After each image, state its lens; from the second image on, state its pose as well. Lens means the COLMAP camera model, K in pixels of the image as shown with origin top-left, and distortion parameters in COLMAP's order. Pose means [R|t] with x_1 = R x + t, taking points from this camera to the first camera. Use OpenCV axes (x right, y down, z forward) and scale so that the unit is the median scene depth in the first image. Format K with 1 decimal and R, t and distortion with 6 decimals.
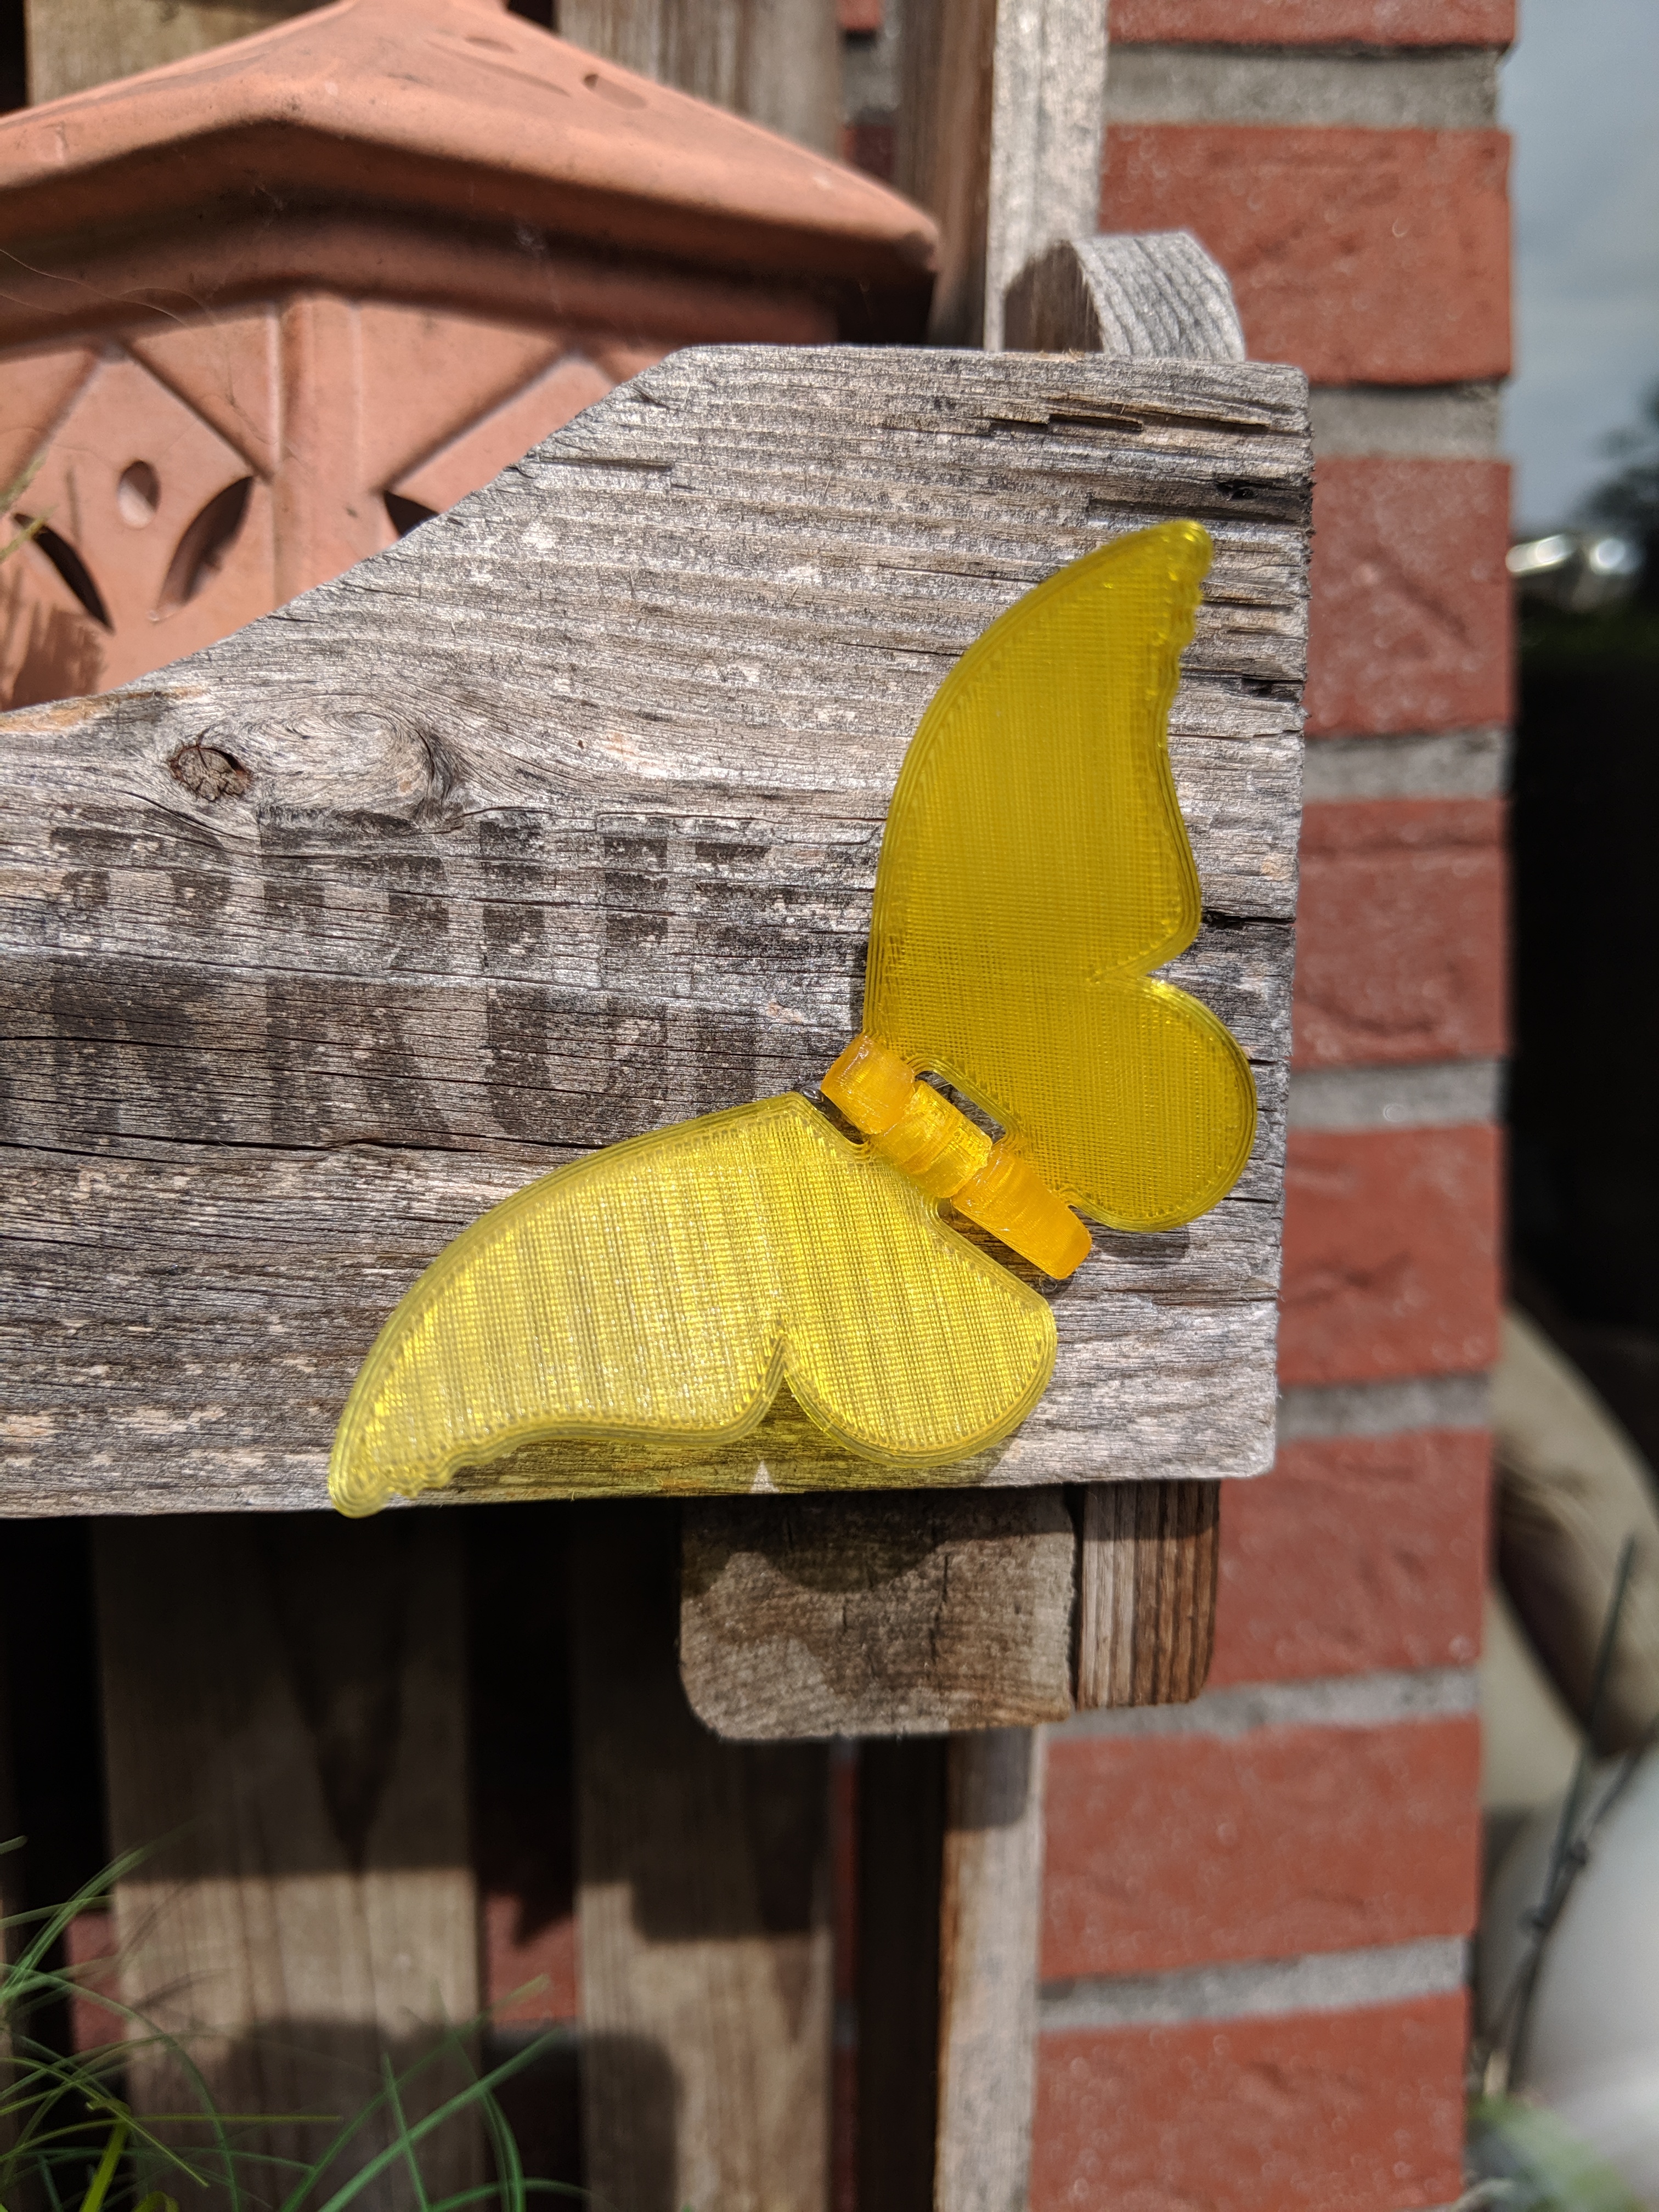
lens RADIAL K [[1868.7, 0, 852.6], [0, 1868.7, 1152.0], [0, 0, 1]] dist [0.001018, -0.104238]
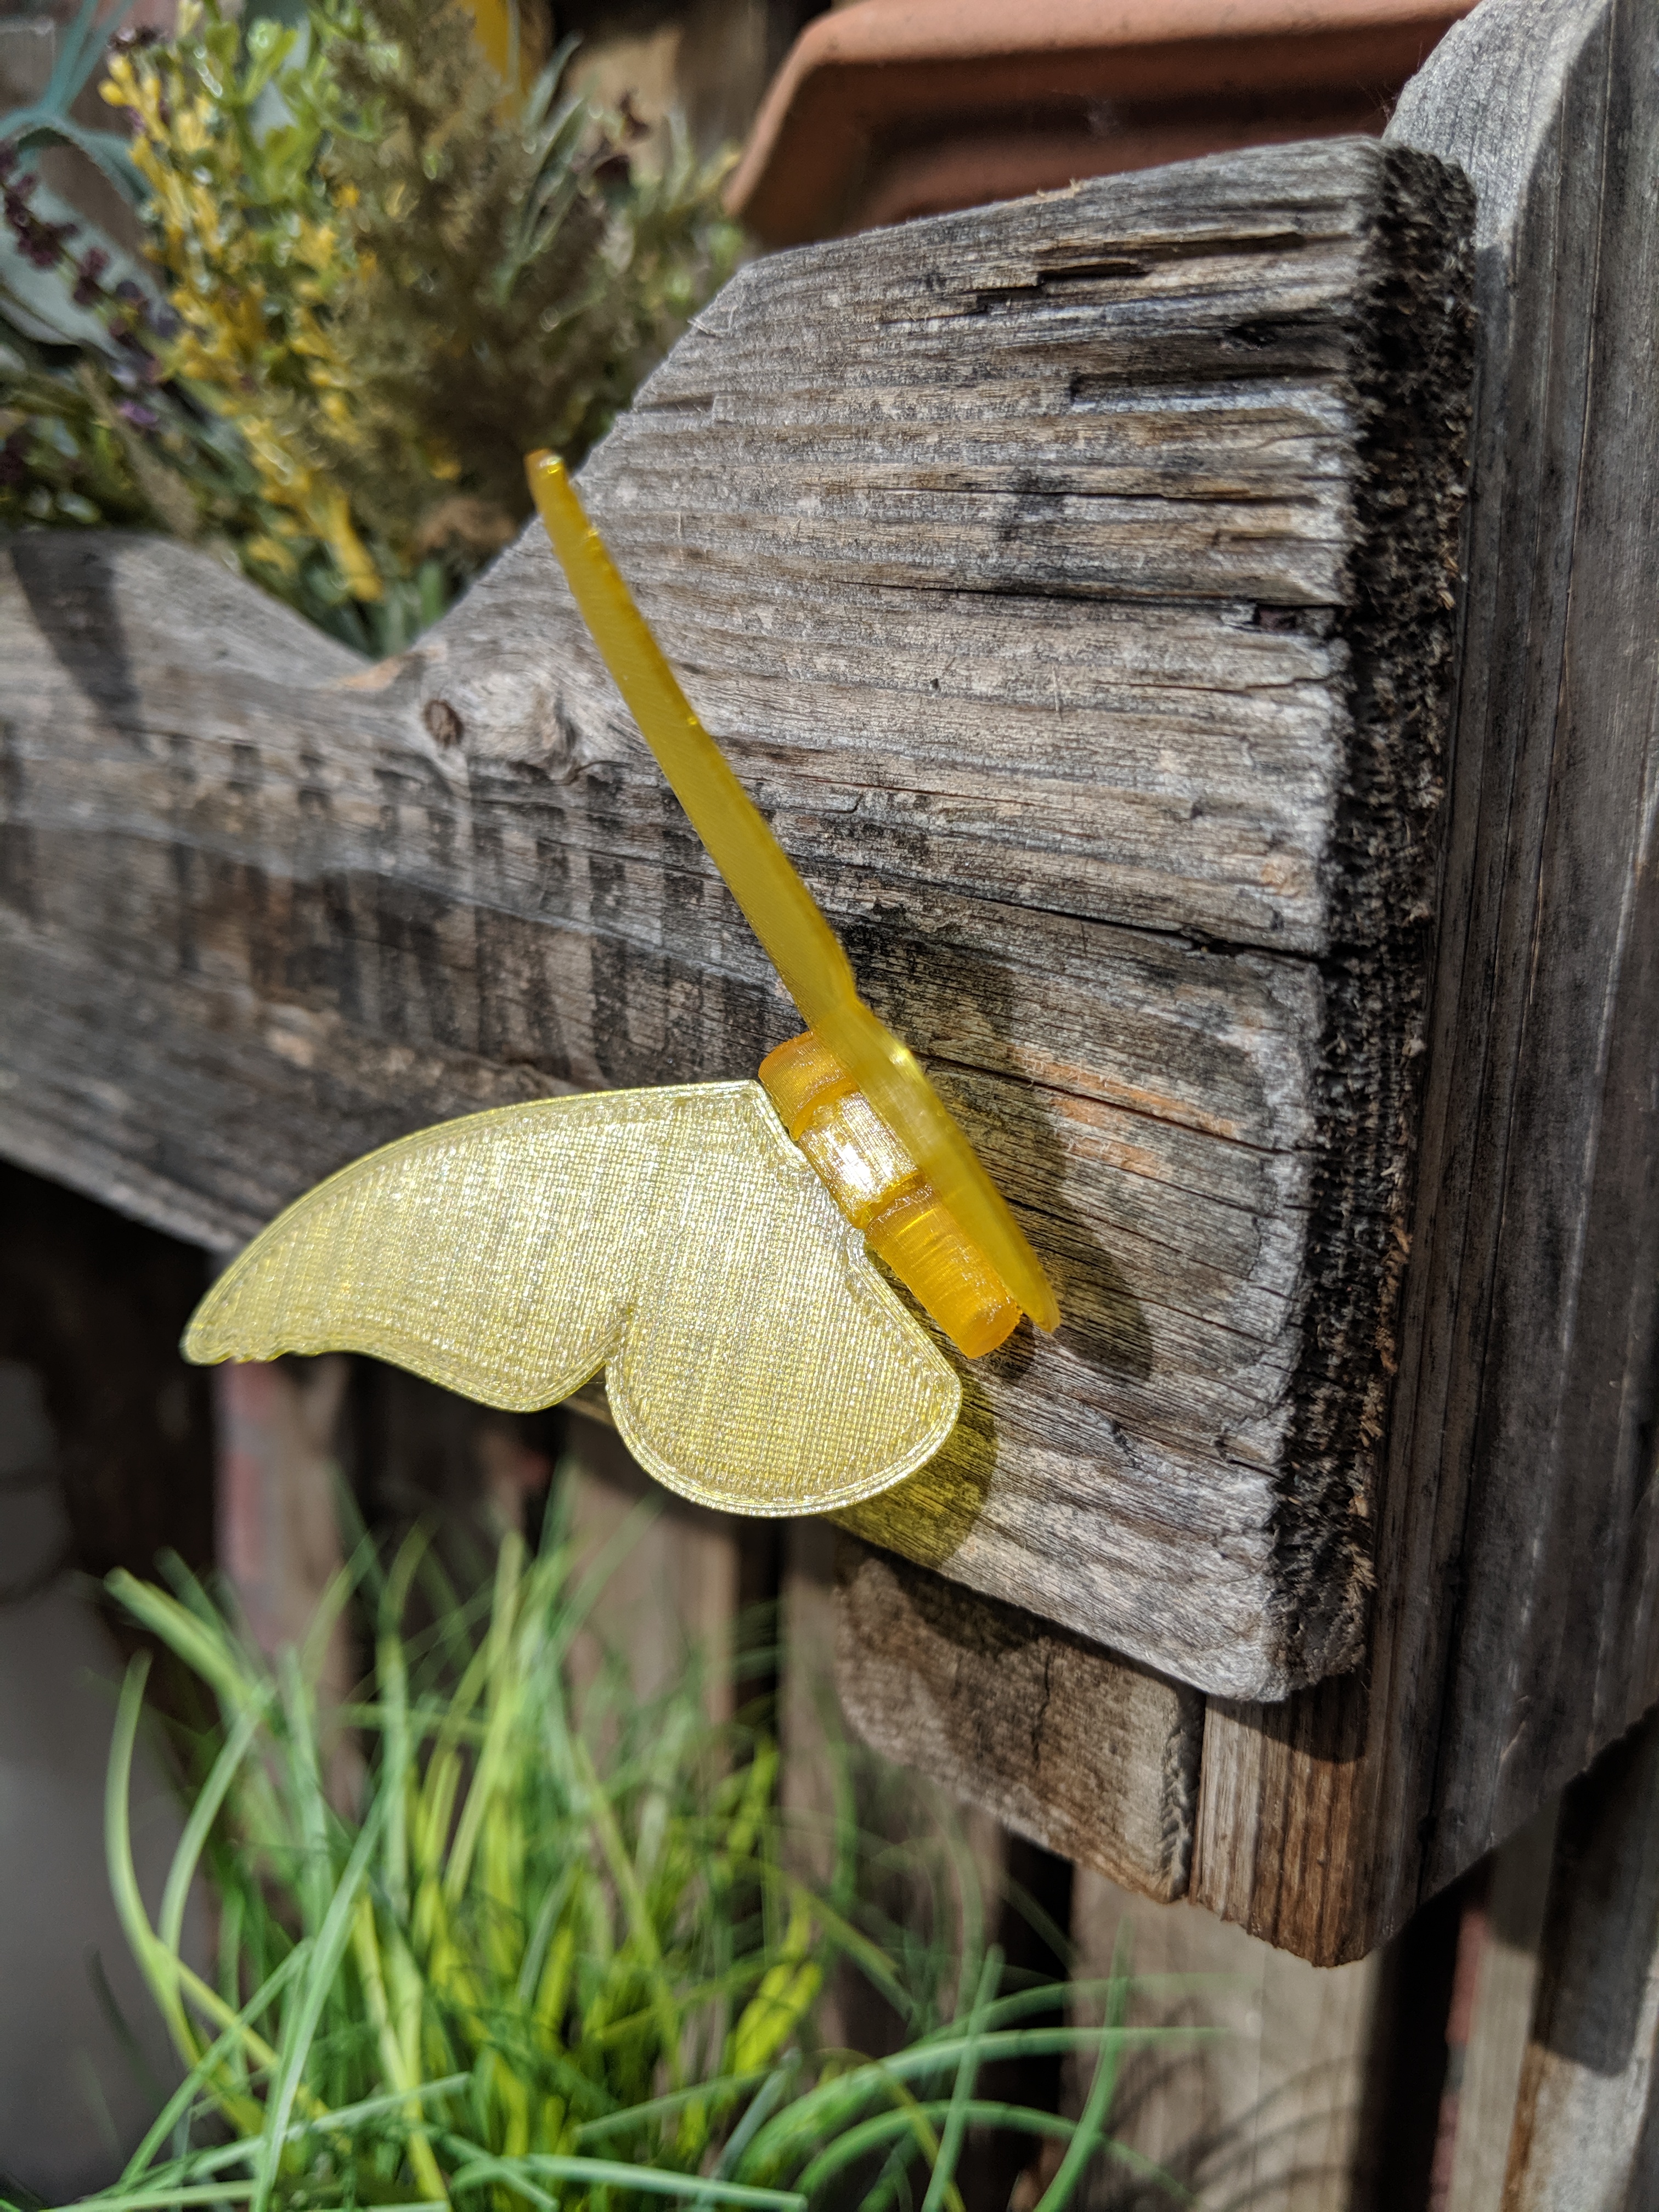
lens RADIAL K [[1868.7, 0, 843.0], [0, 1868.7, 1173.6], [0, 0, 1]] dist [0.001018, -0.104238]
pose [[0.622251, 0.197344, -0.757535, 0.696082], [-0.145658, 0.979991, 0.135650, -0.117417], [0.769147, 0.025932, 0.638545, 0.440448]]
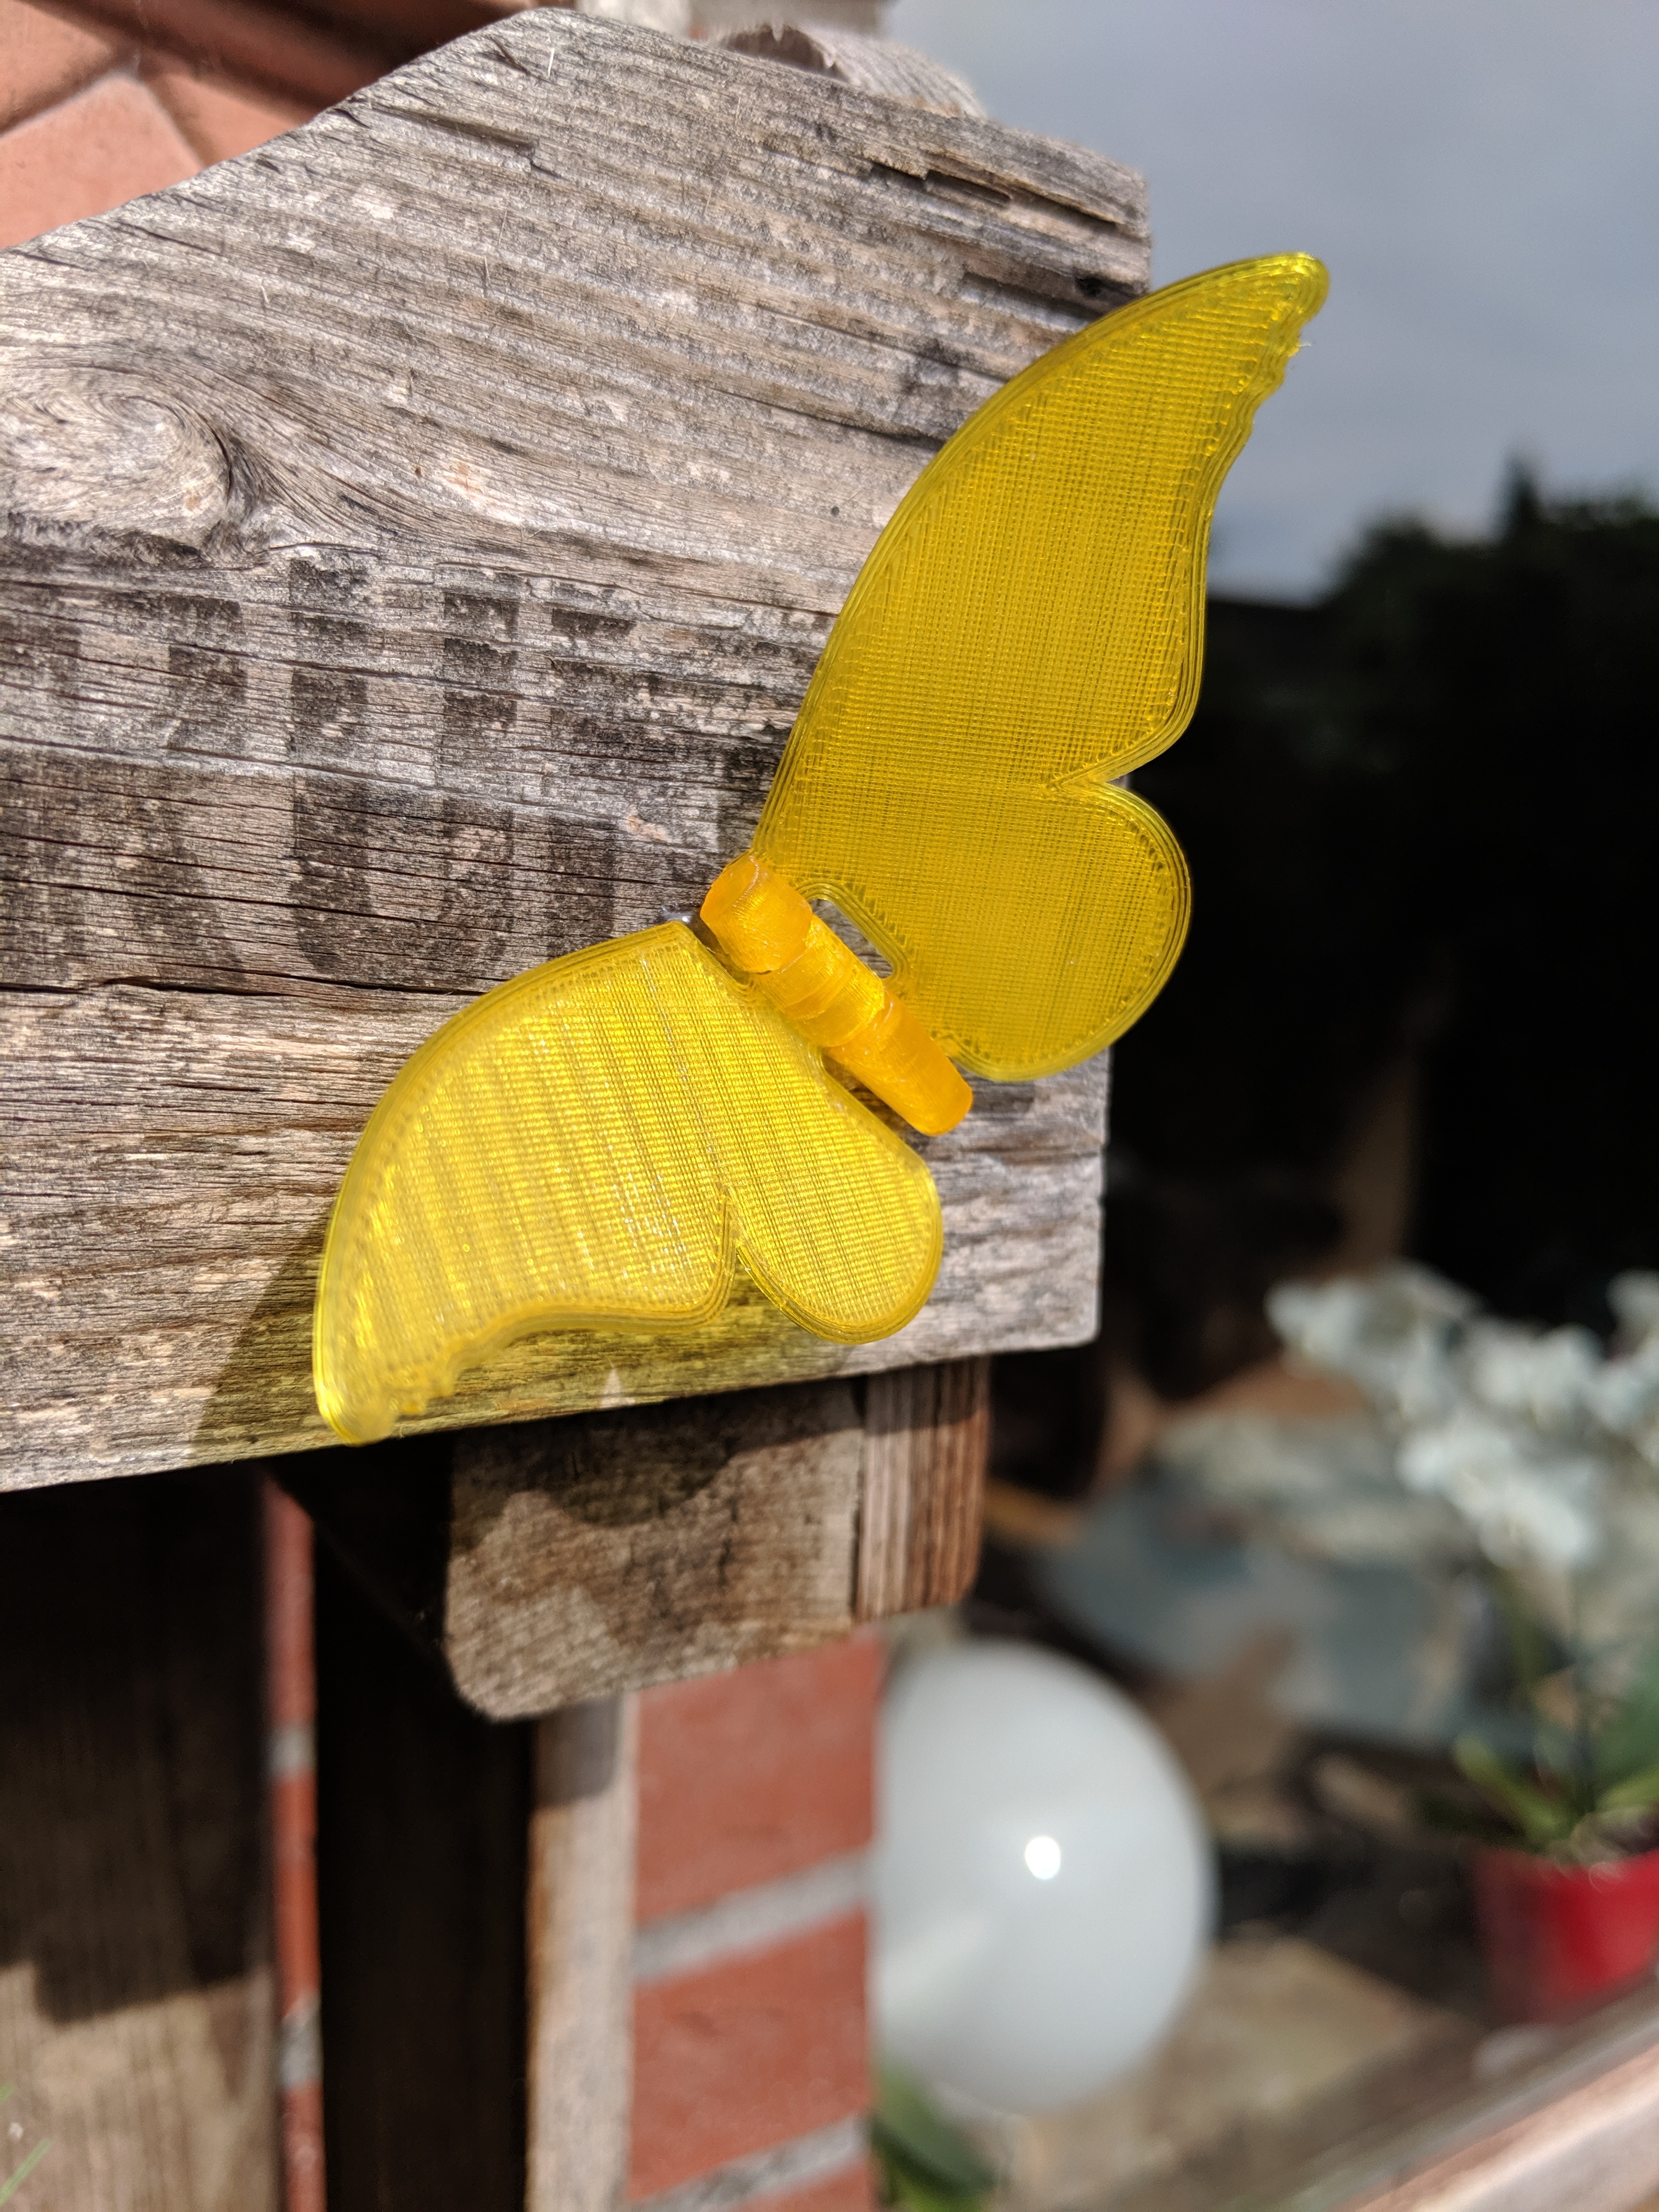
lens RADIAL K [[1868.7, 0, 885.1], [0, 1868.7, 1148.5], [0, 0, 1]] dist [0.001018, -0.104238]
pose [[0.897914, -0.042237, 0.438139, -0.316109], [0.038748, 0.999106, 0.016904, 0.059767], [-0.438462, 0.001799, 0.898748, 0.199208]]
